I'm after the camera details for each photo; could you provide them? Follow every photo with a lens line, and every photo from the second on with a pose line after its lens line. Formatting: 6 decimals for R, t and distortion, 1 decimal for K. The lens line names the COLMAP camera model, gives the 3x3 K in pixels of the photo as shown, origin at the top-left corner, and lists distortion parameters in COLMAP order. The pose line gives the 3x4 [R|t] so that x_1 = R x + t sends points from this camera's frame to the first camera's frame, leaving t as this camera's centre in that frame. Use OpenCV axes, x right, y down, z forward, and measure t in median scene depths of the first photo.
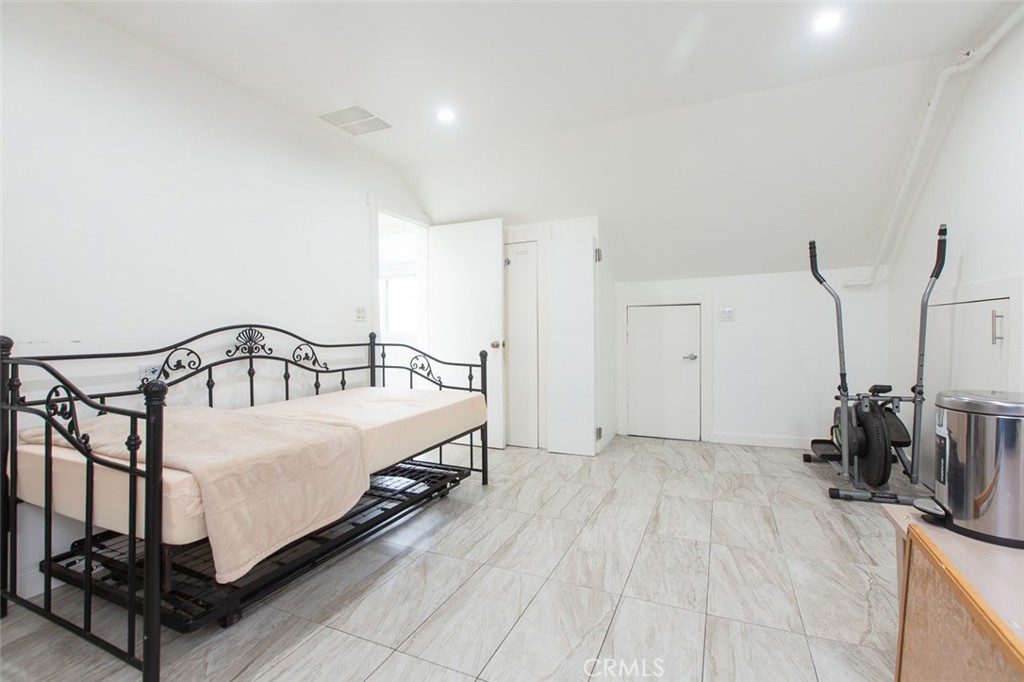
lens RADIAL K [[462.3, 0, 506.7], [0, 462.3, 336.6], [0, 0, 1]] dist [0.000410, 0.000965]
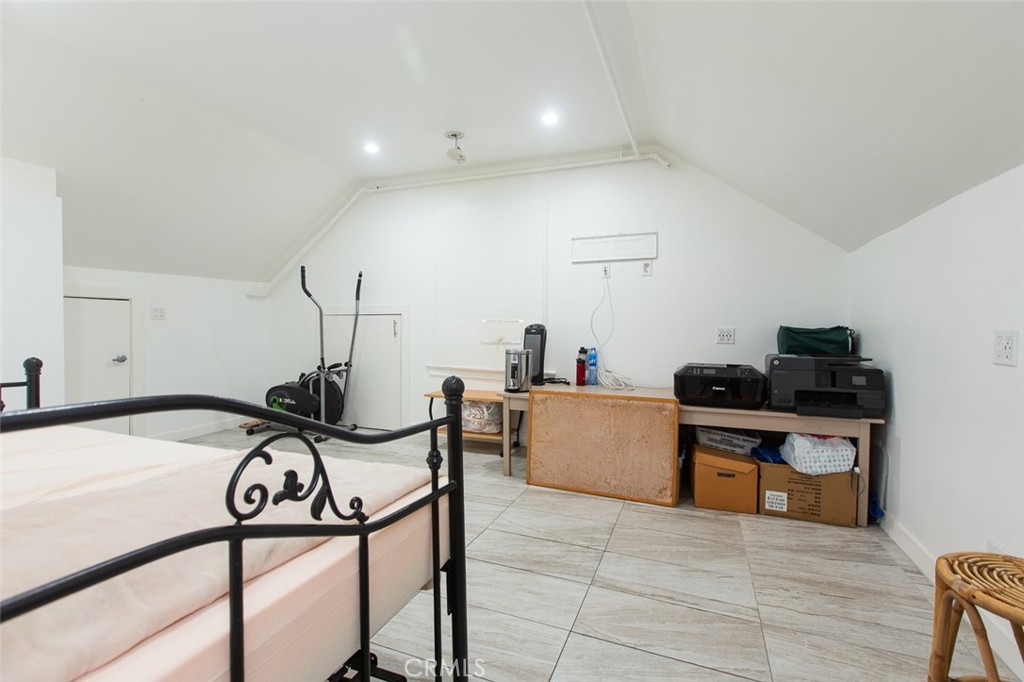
lens RADIAL K [[462.3, 0, 508.4], [0, 462.3, 338.1], [0, 0, 1]] dist [0.000410, 0.000965]
pose [[-0.035416, -0.012315, 0.999297, -0.898773], [0.010489, 0.999864, 0.012693, 0.002501], [-0.999318, 0.010931, -0.035282, 0.495611]]
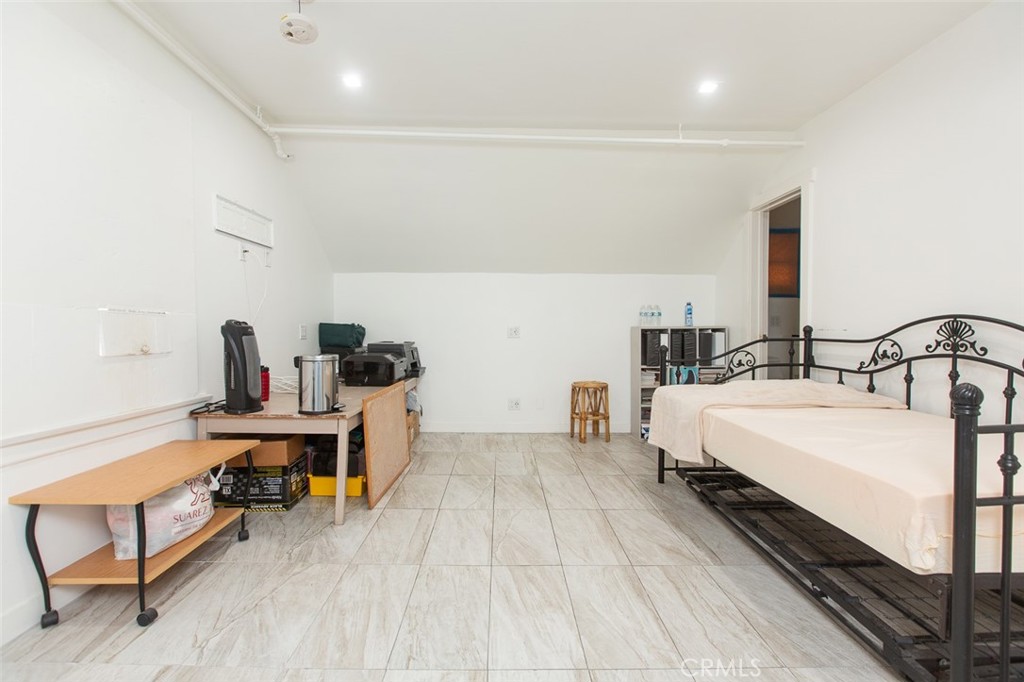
lens RADIAL K [[484.6, 0, 515.5], [0, 484.6, 336.8], [0, 0, 1]] dist [-0.015165, 0.012243]
pose [[-0.893778, 0.020505, -0.448040, 0.523306], [0.002431, 0.999161, 0.040879, -0.026052], [0.448502, 0.035447, -0.893078, 1.517720]]
